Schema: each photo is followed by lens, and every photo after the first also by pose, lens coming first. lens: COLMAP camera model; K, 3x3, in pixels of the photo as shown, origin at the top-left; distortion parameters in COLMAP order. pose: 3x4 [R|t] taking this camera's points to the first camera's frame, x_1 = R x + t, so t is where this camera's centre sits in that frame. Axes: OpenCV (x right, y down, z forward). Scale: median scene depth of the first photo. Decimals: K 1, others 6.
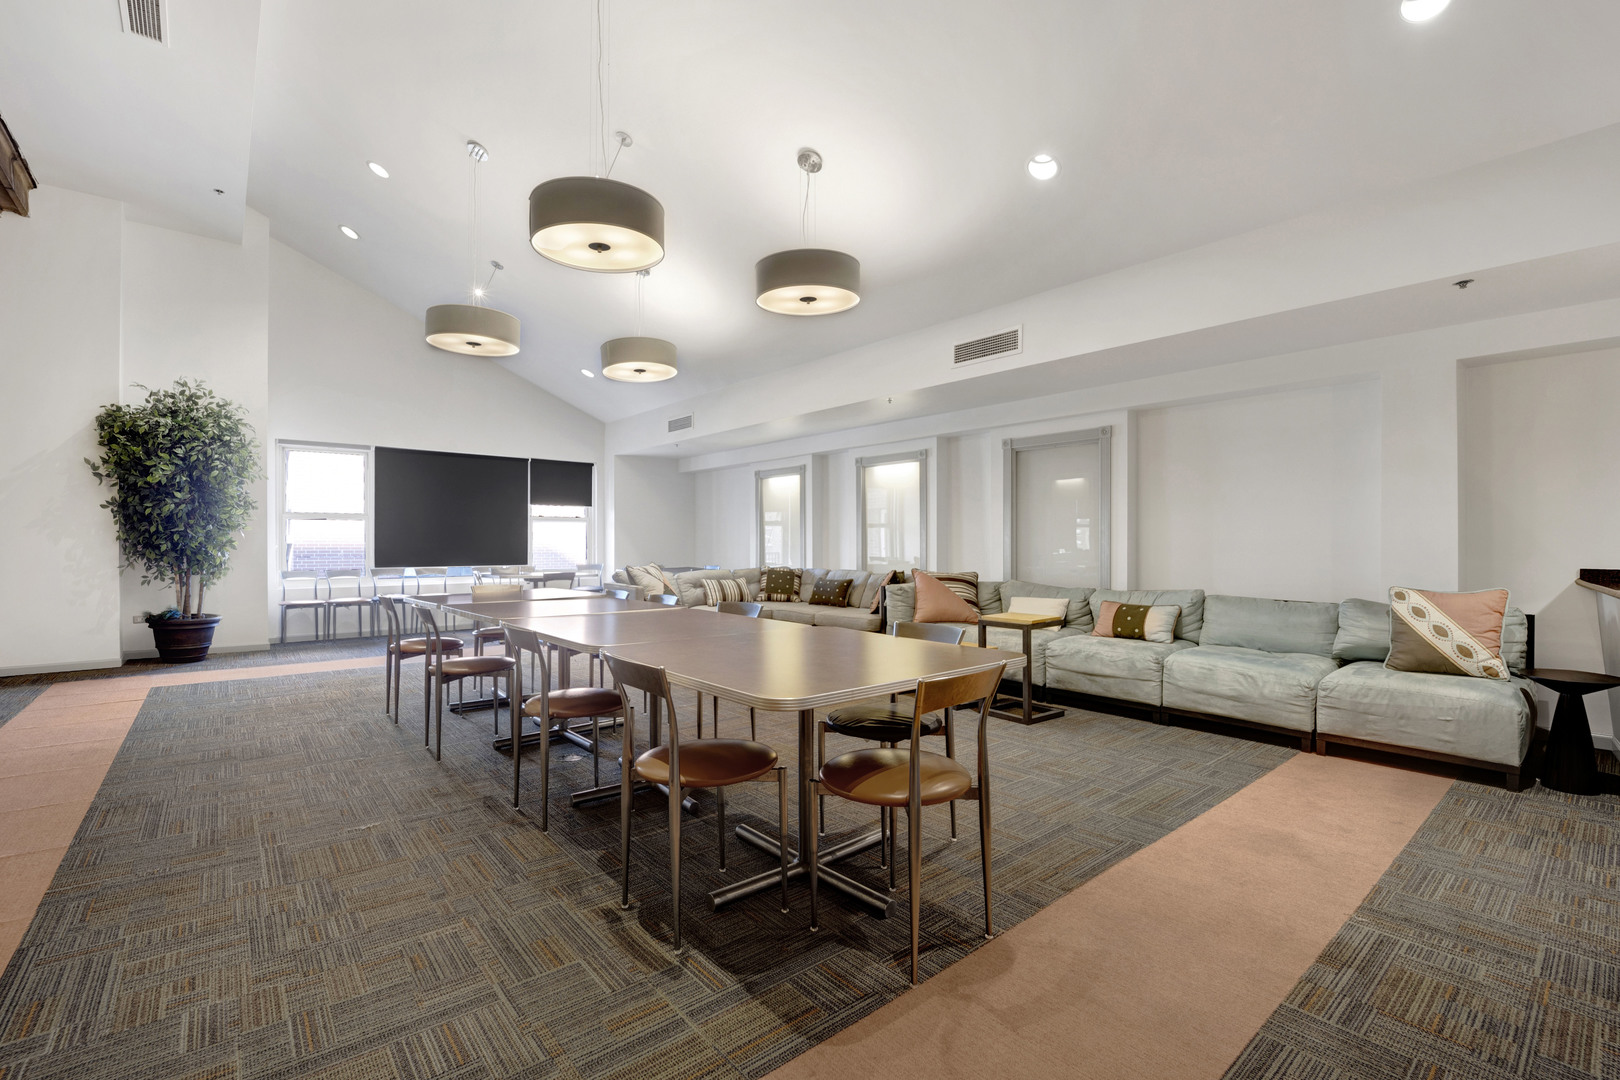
lens RADIAL K [[704.0, 0, 787.5], [0, 704.0, 533.5], [0, 0, 1]] dist [-0.015688, 0.000346]
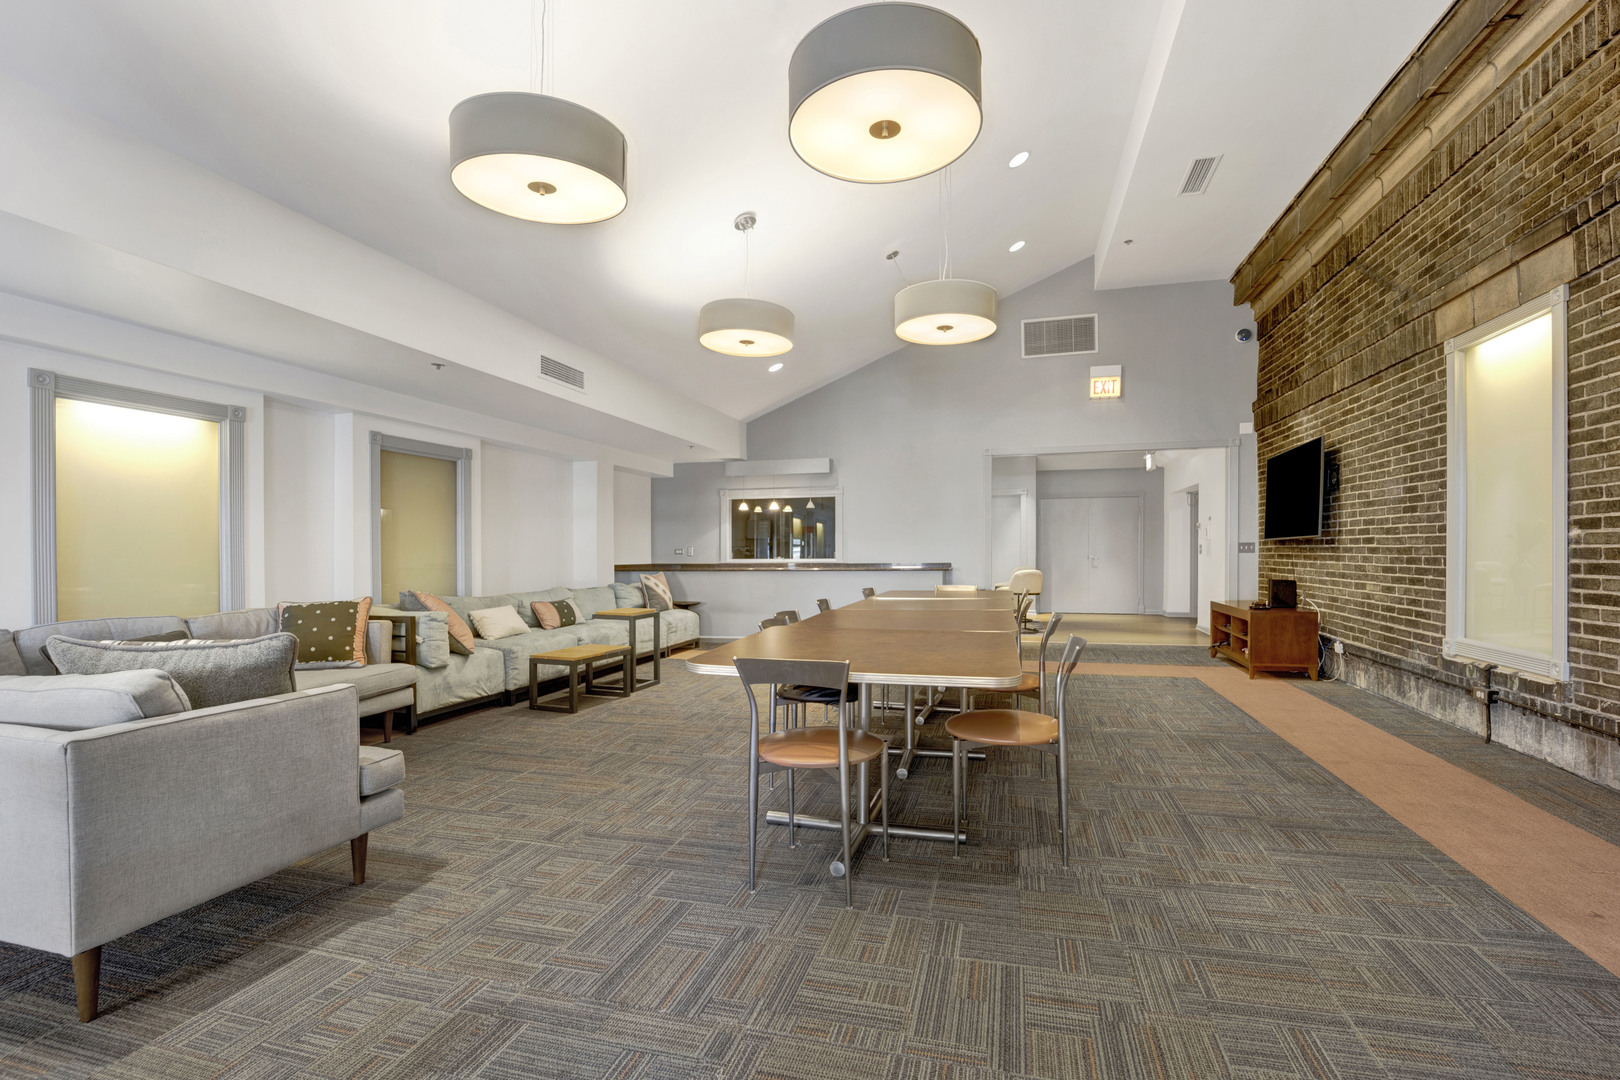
lens RADIAL K [[704.0, 0, 787.5], [0, 704.0, 533.5], [0, 0, 1]] dist [-0.015688, 0.000346]
pose [[-0.546667, 0.028663, 0.836859, -1.113283], [0.001901, 0.999454, -0.032990, 0.026074], [-0.837348, -0.016443, -0.546423, 1.800542]]
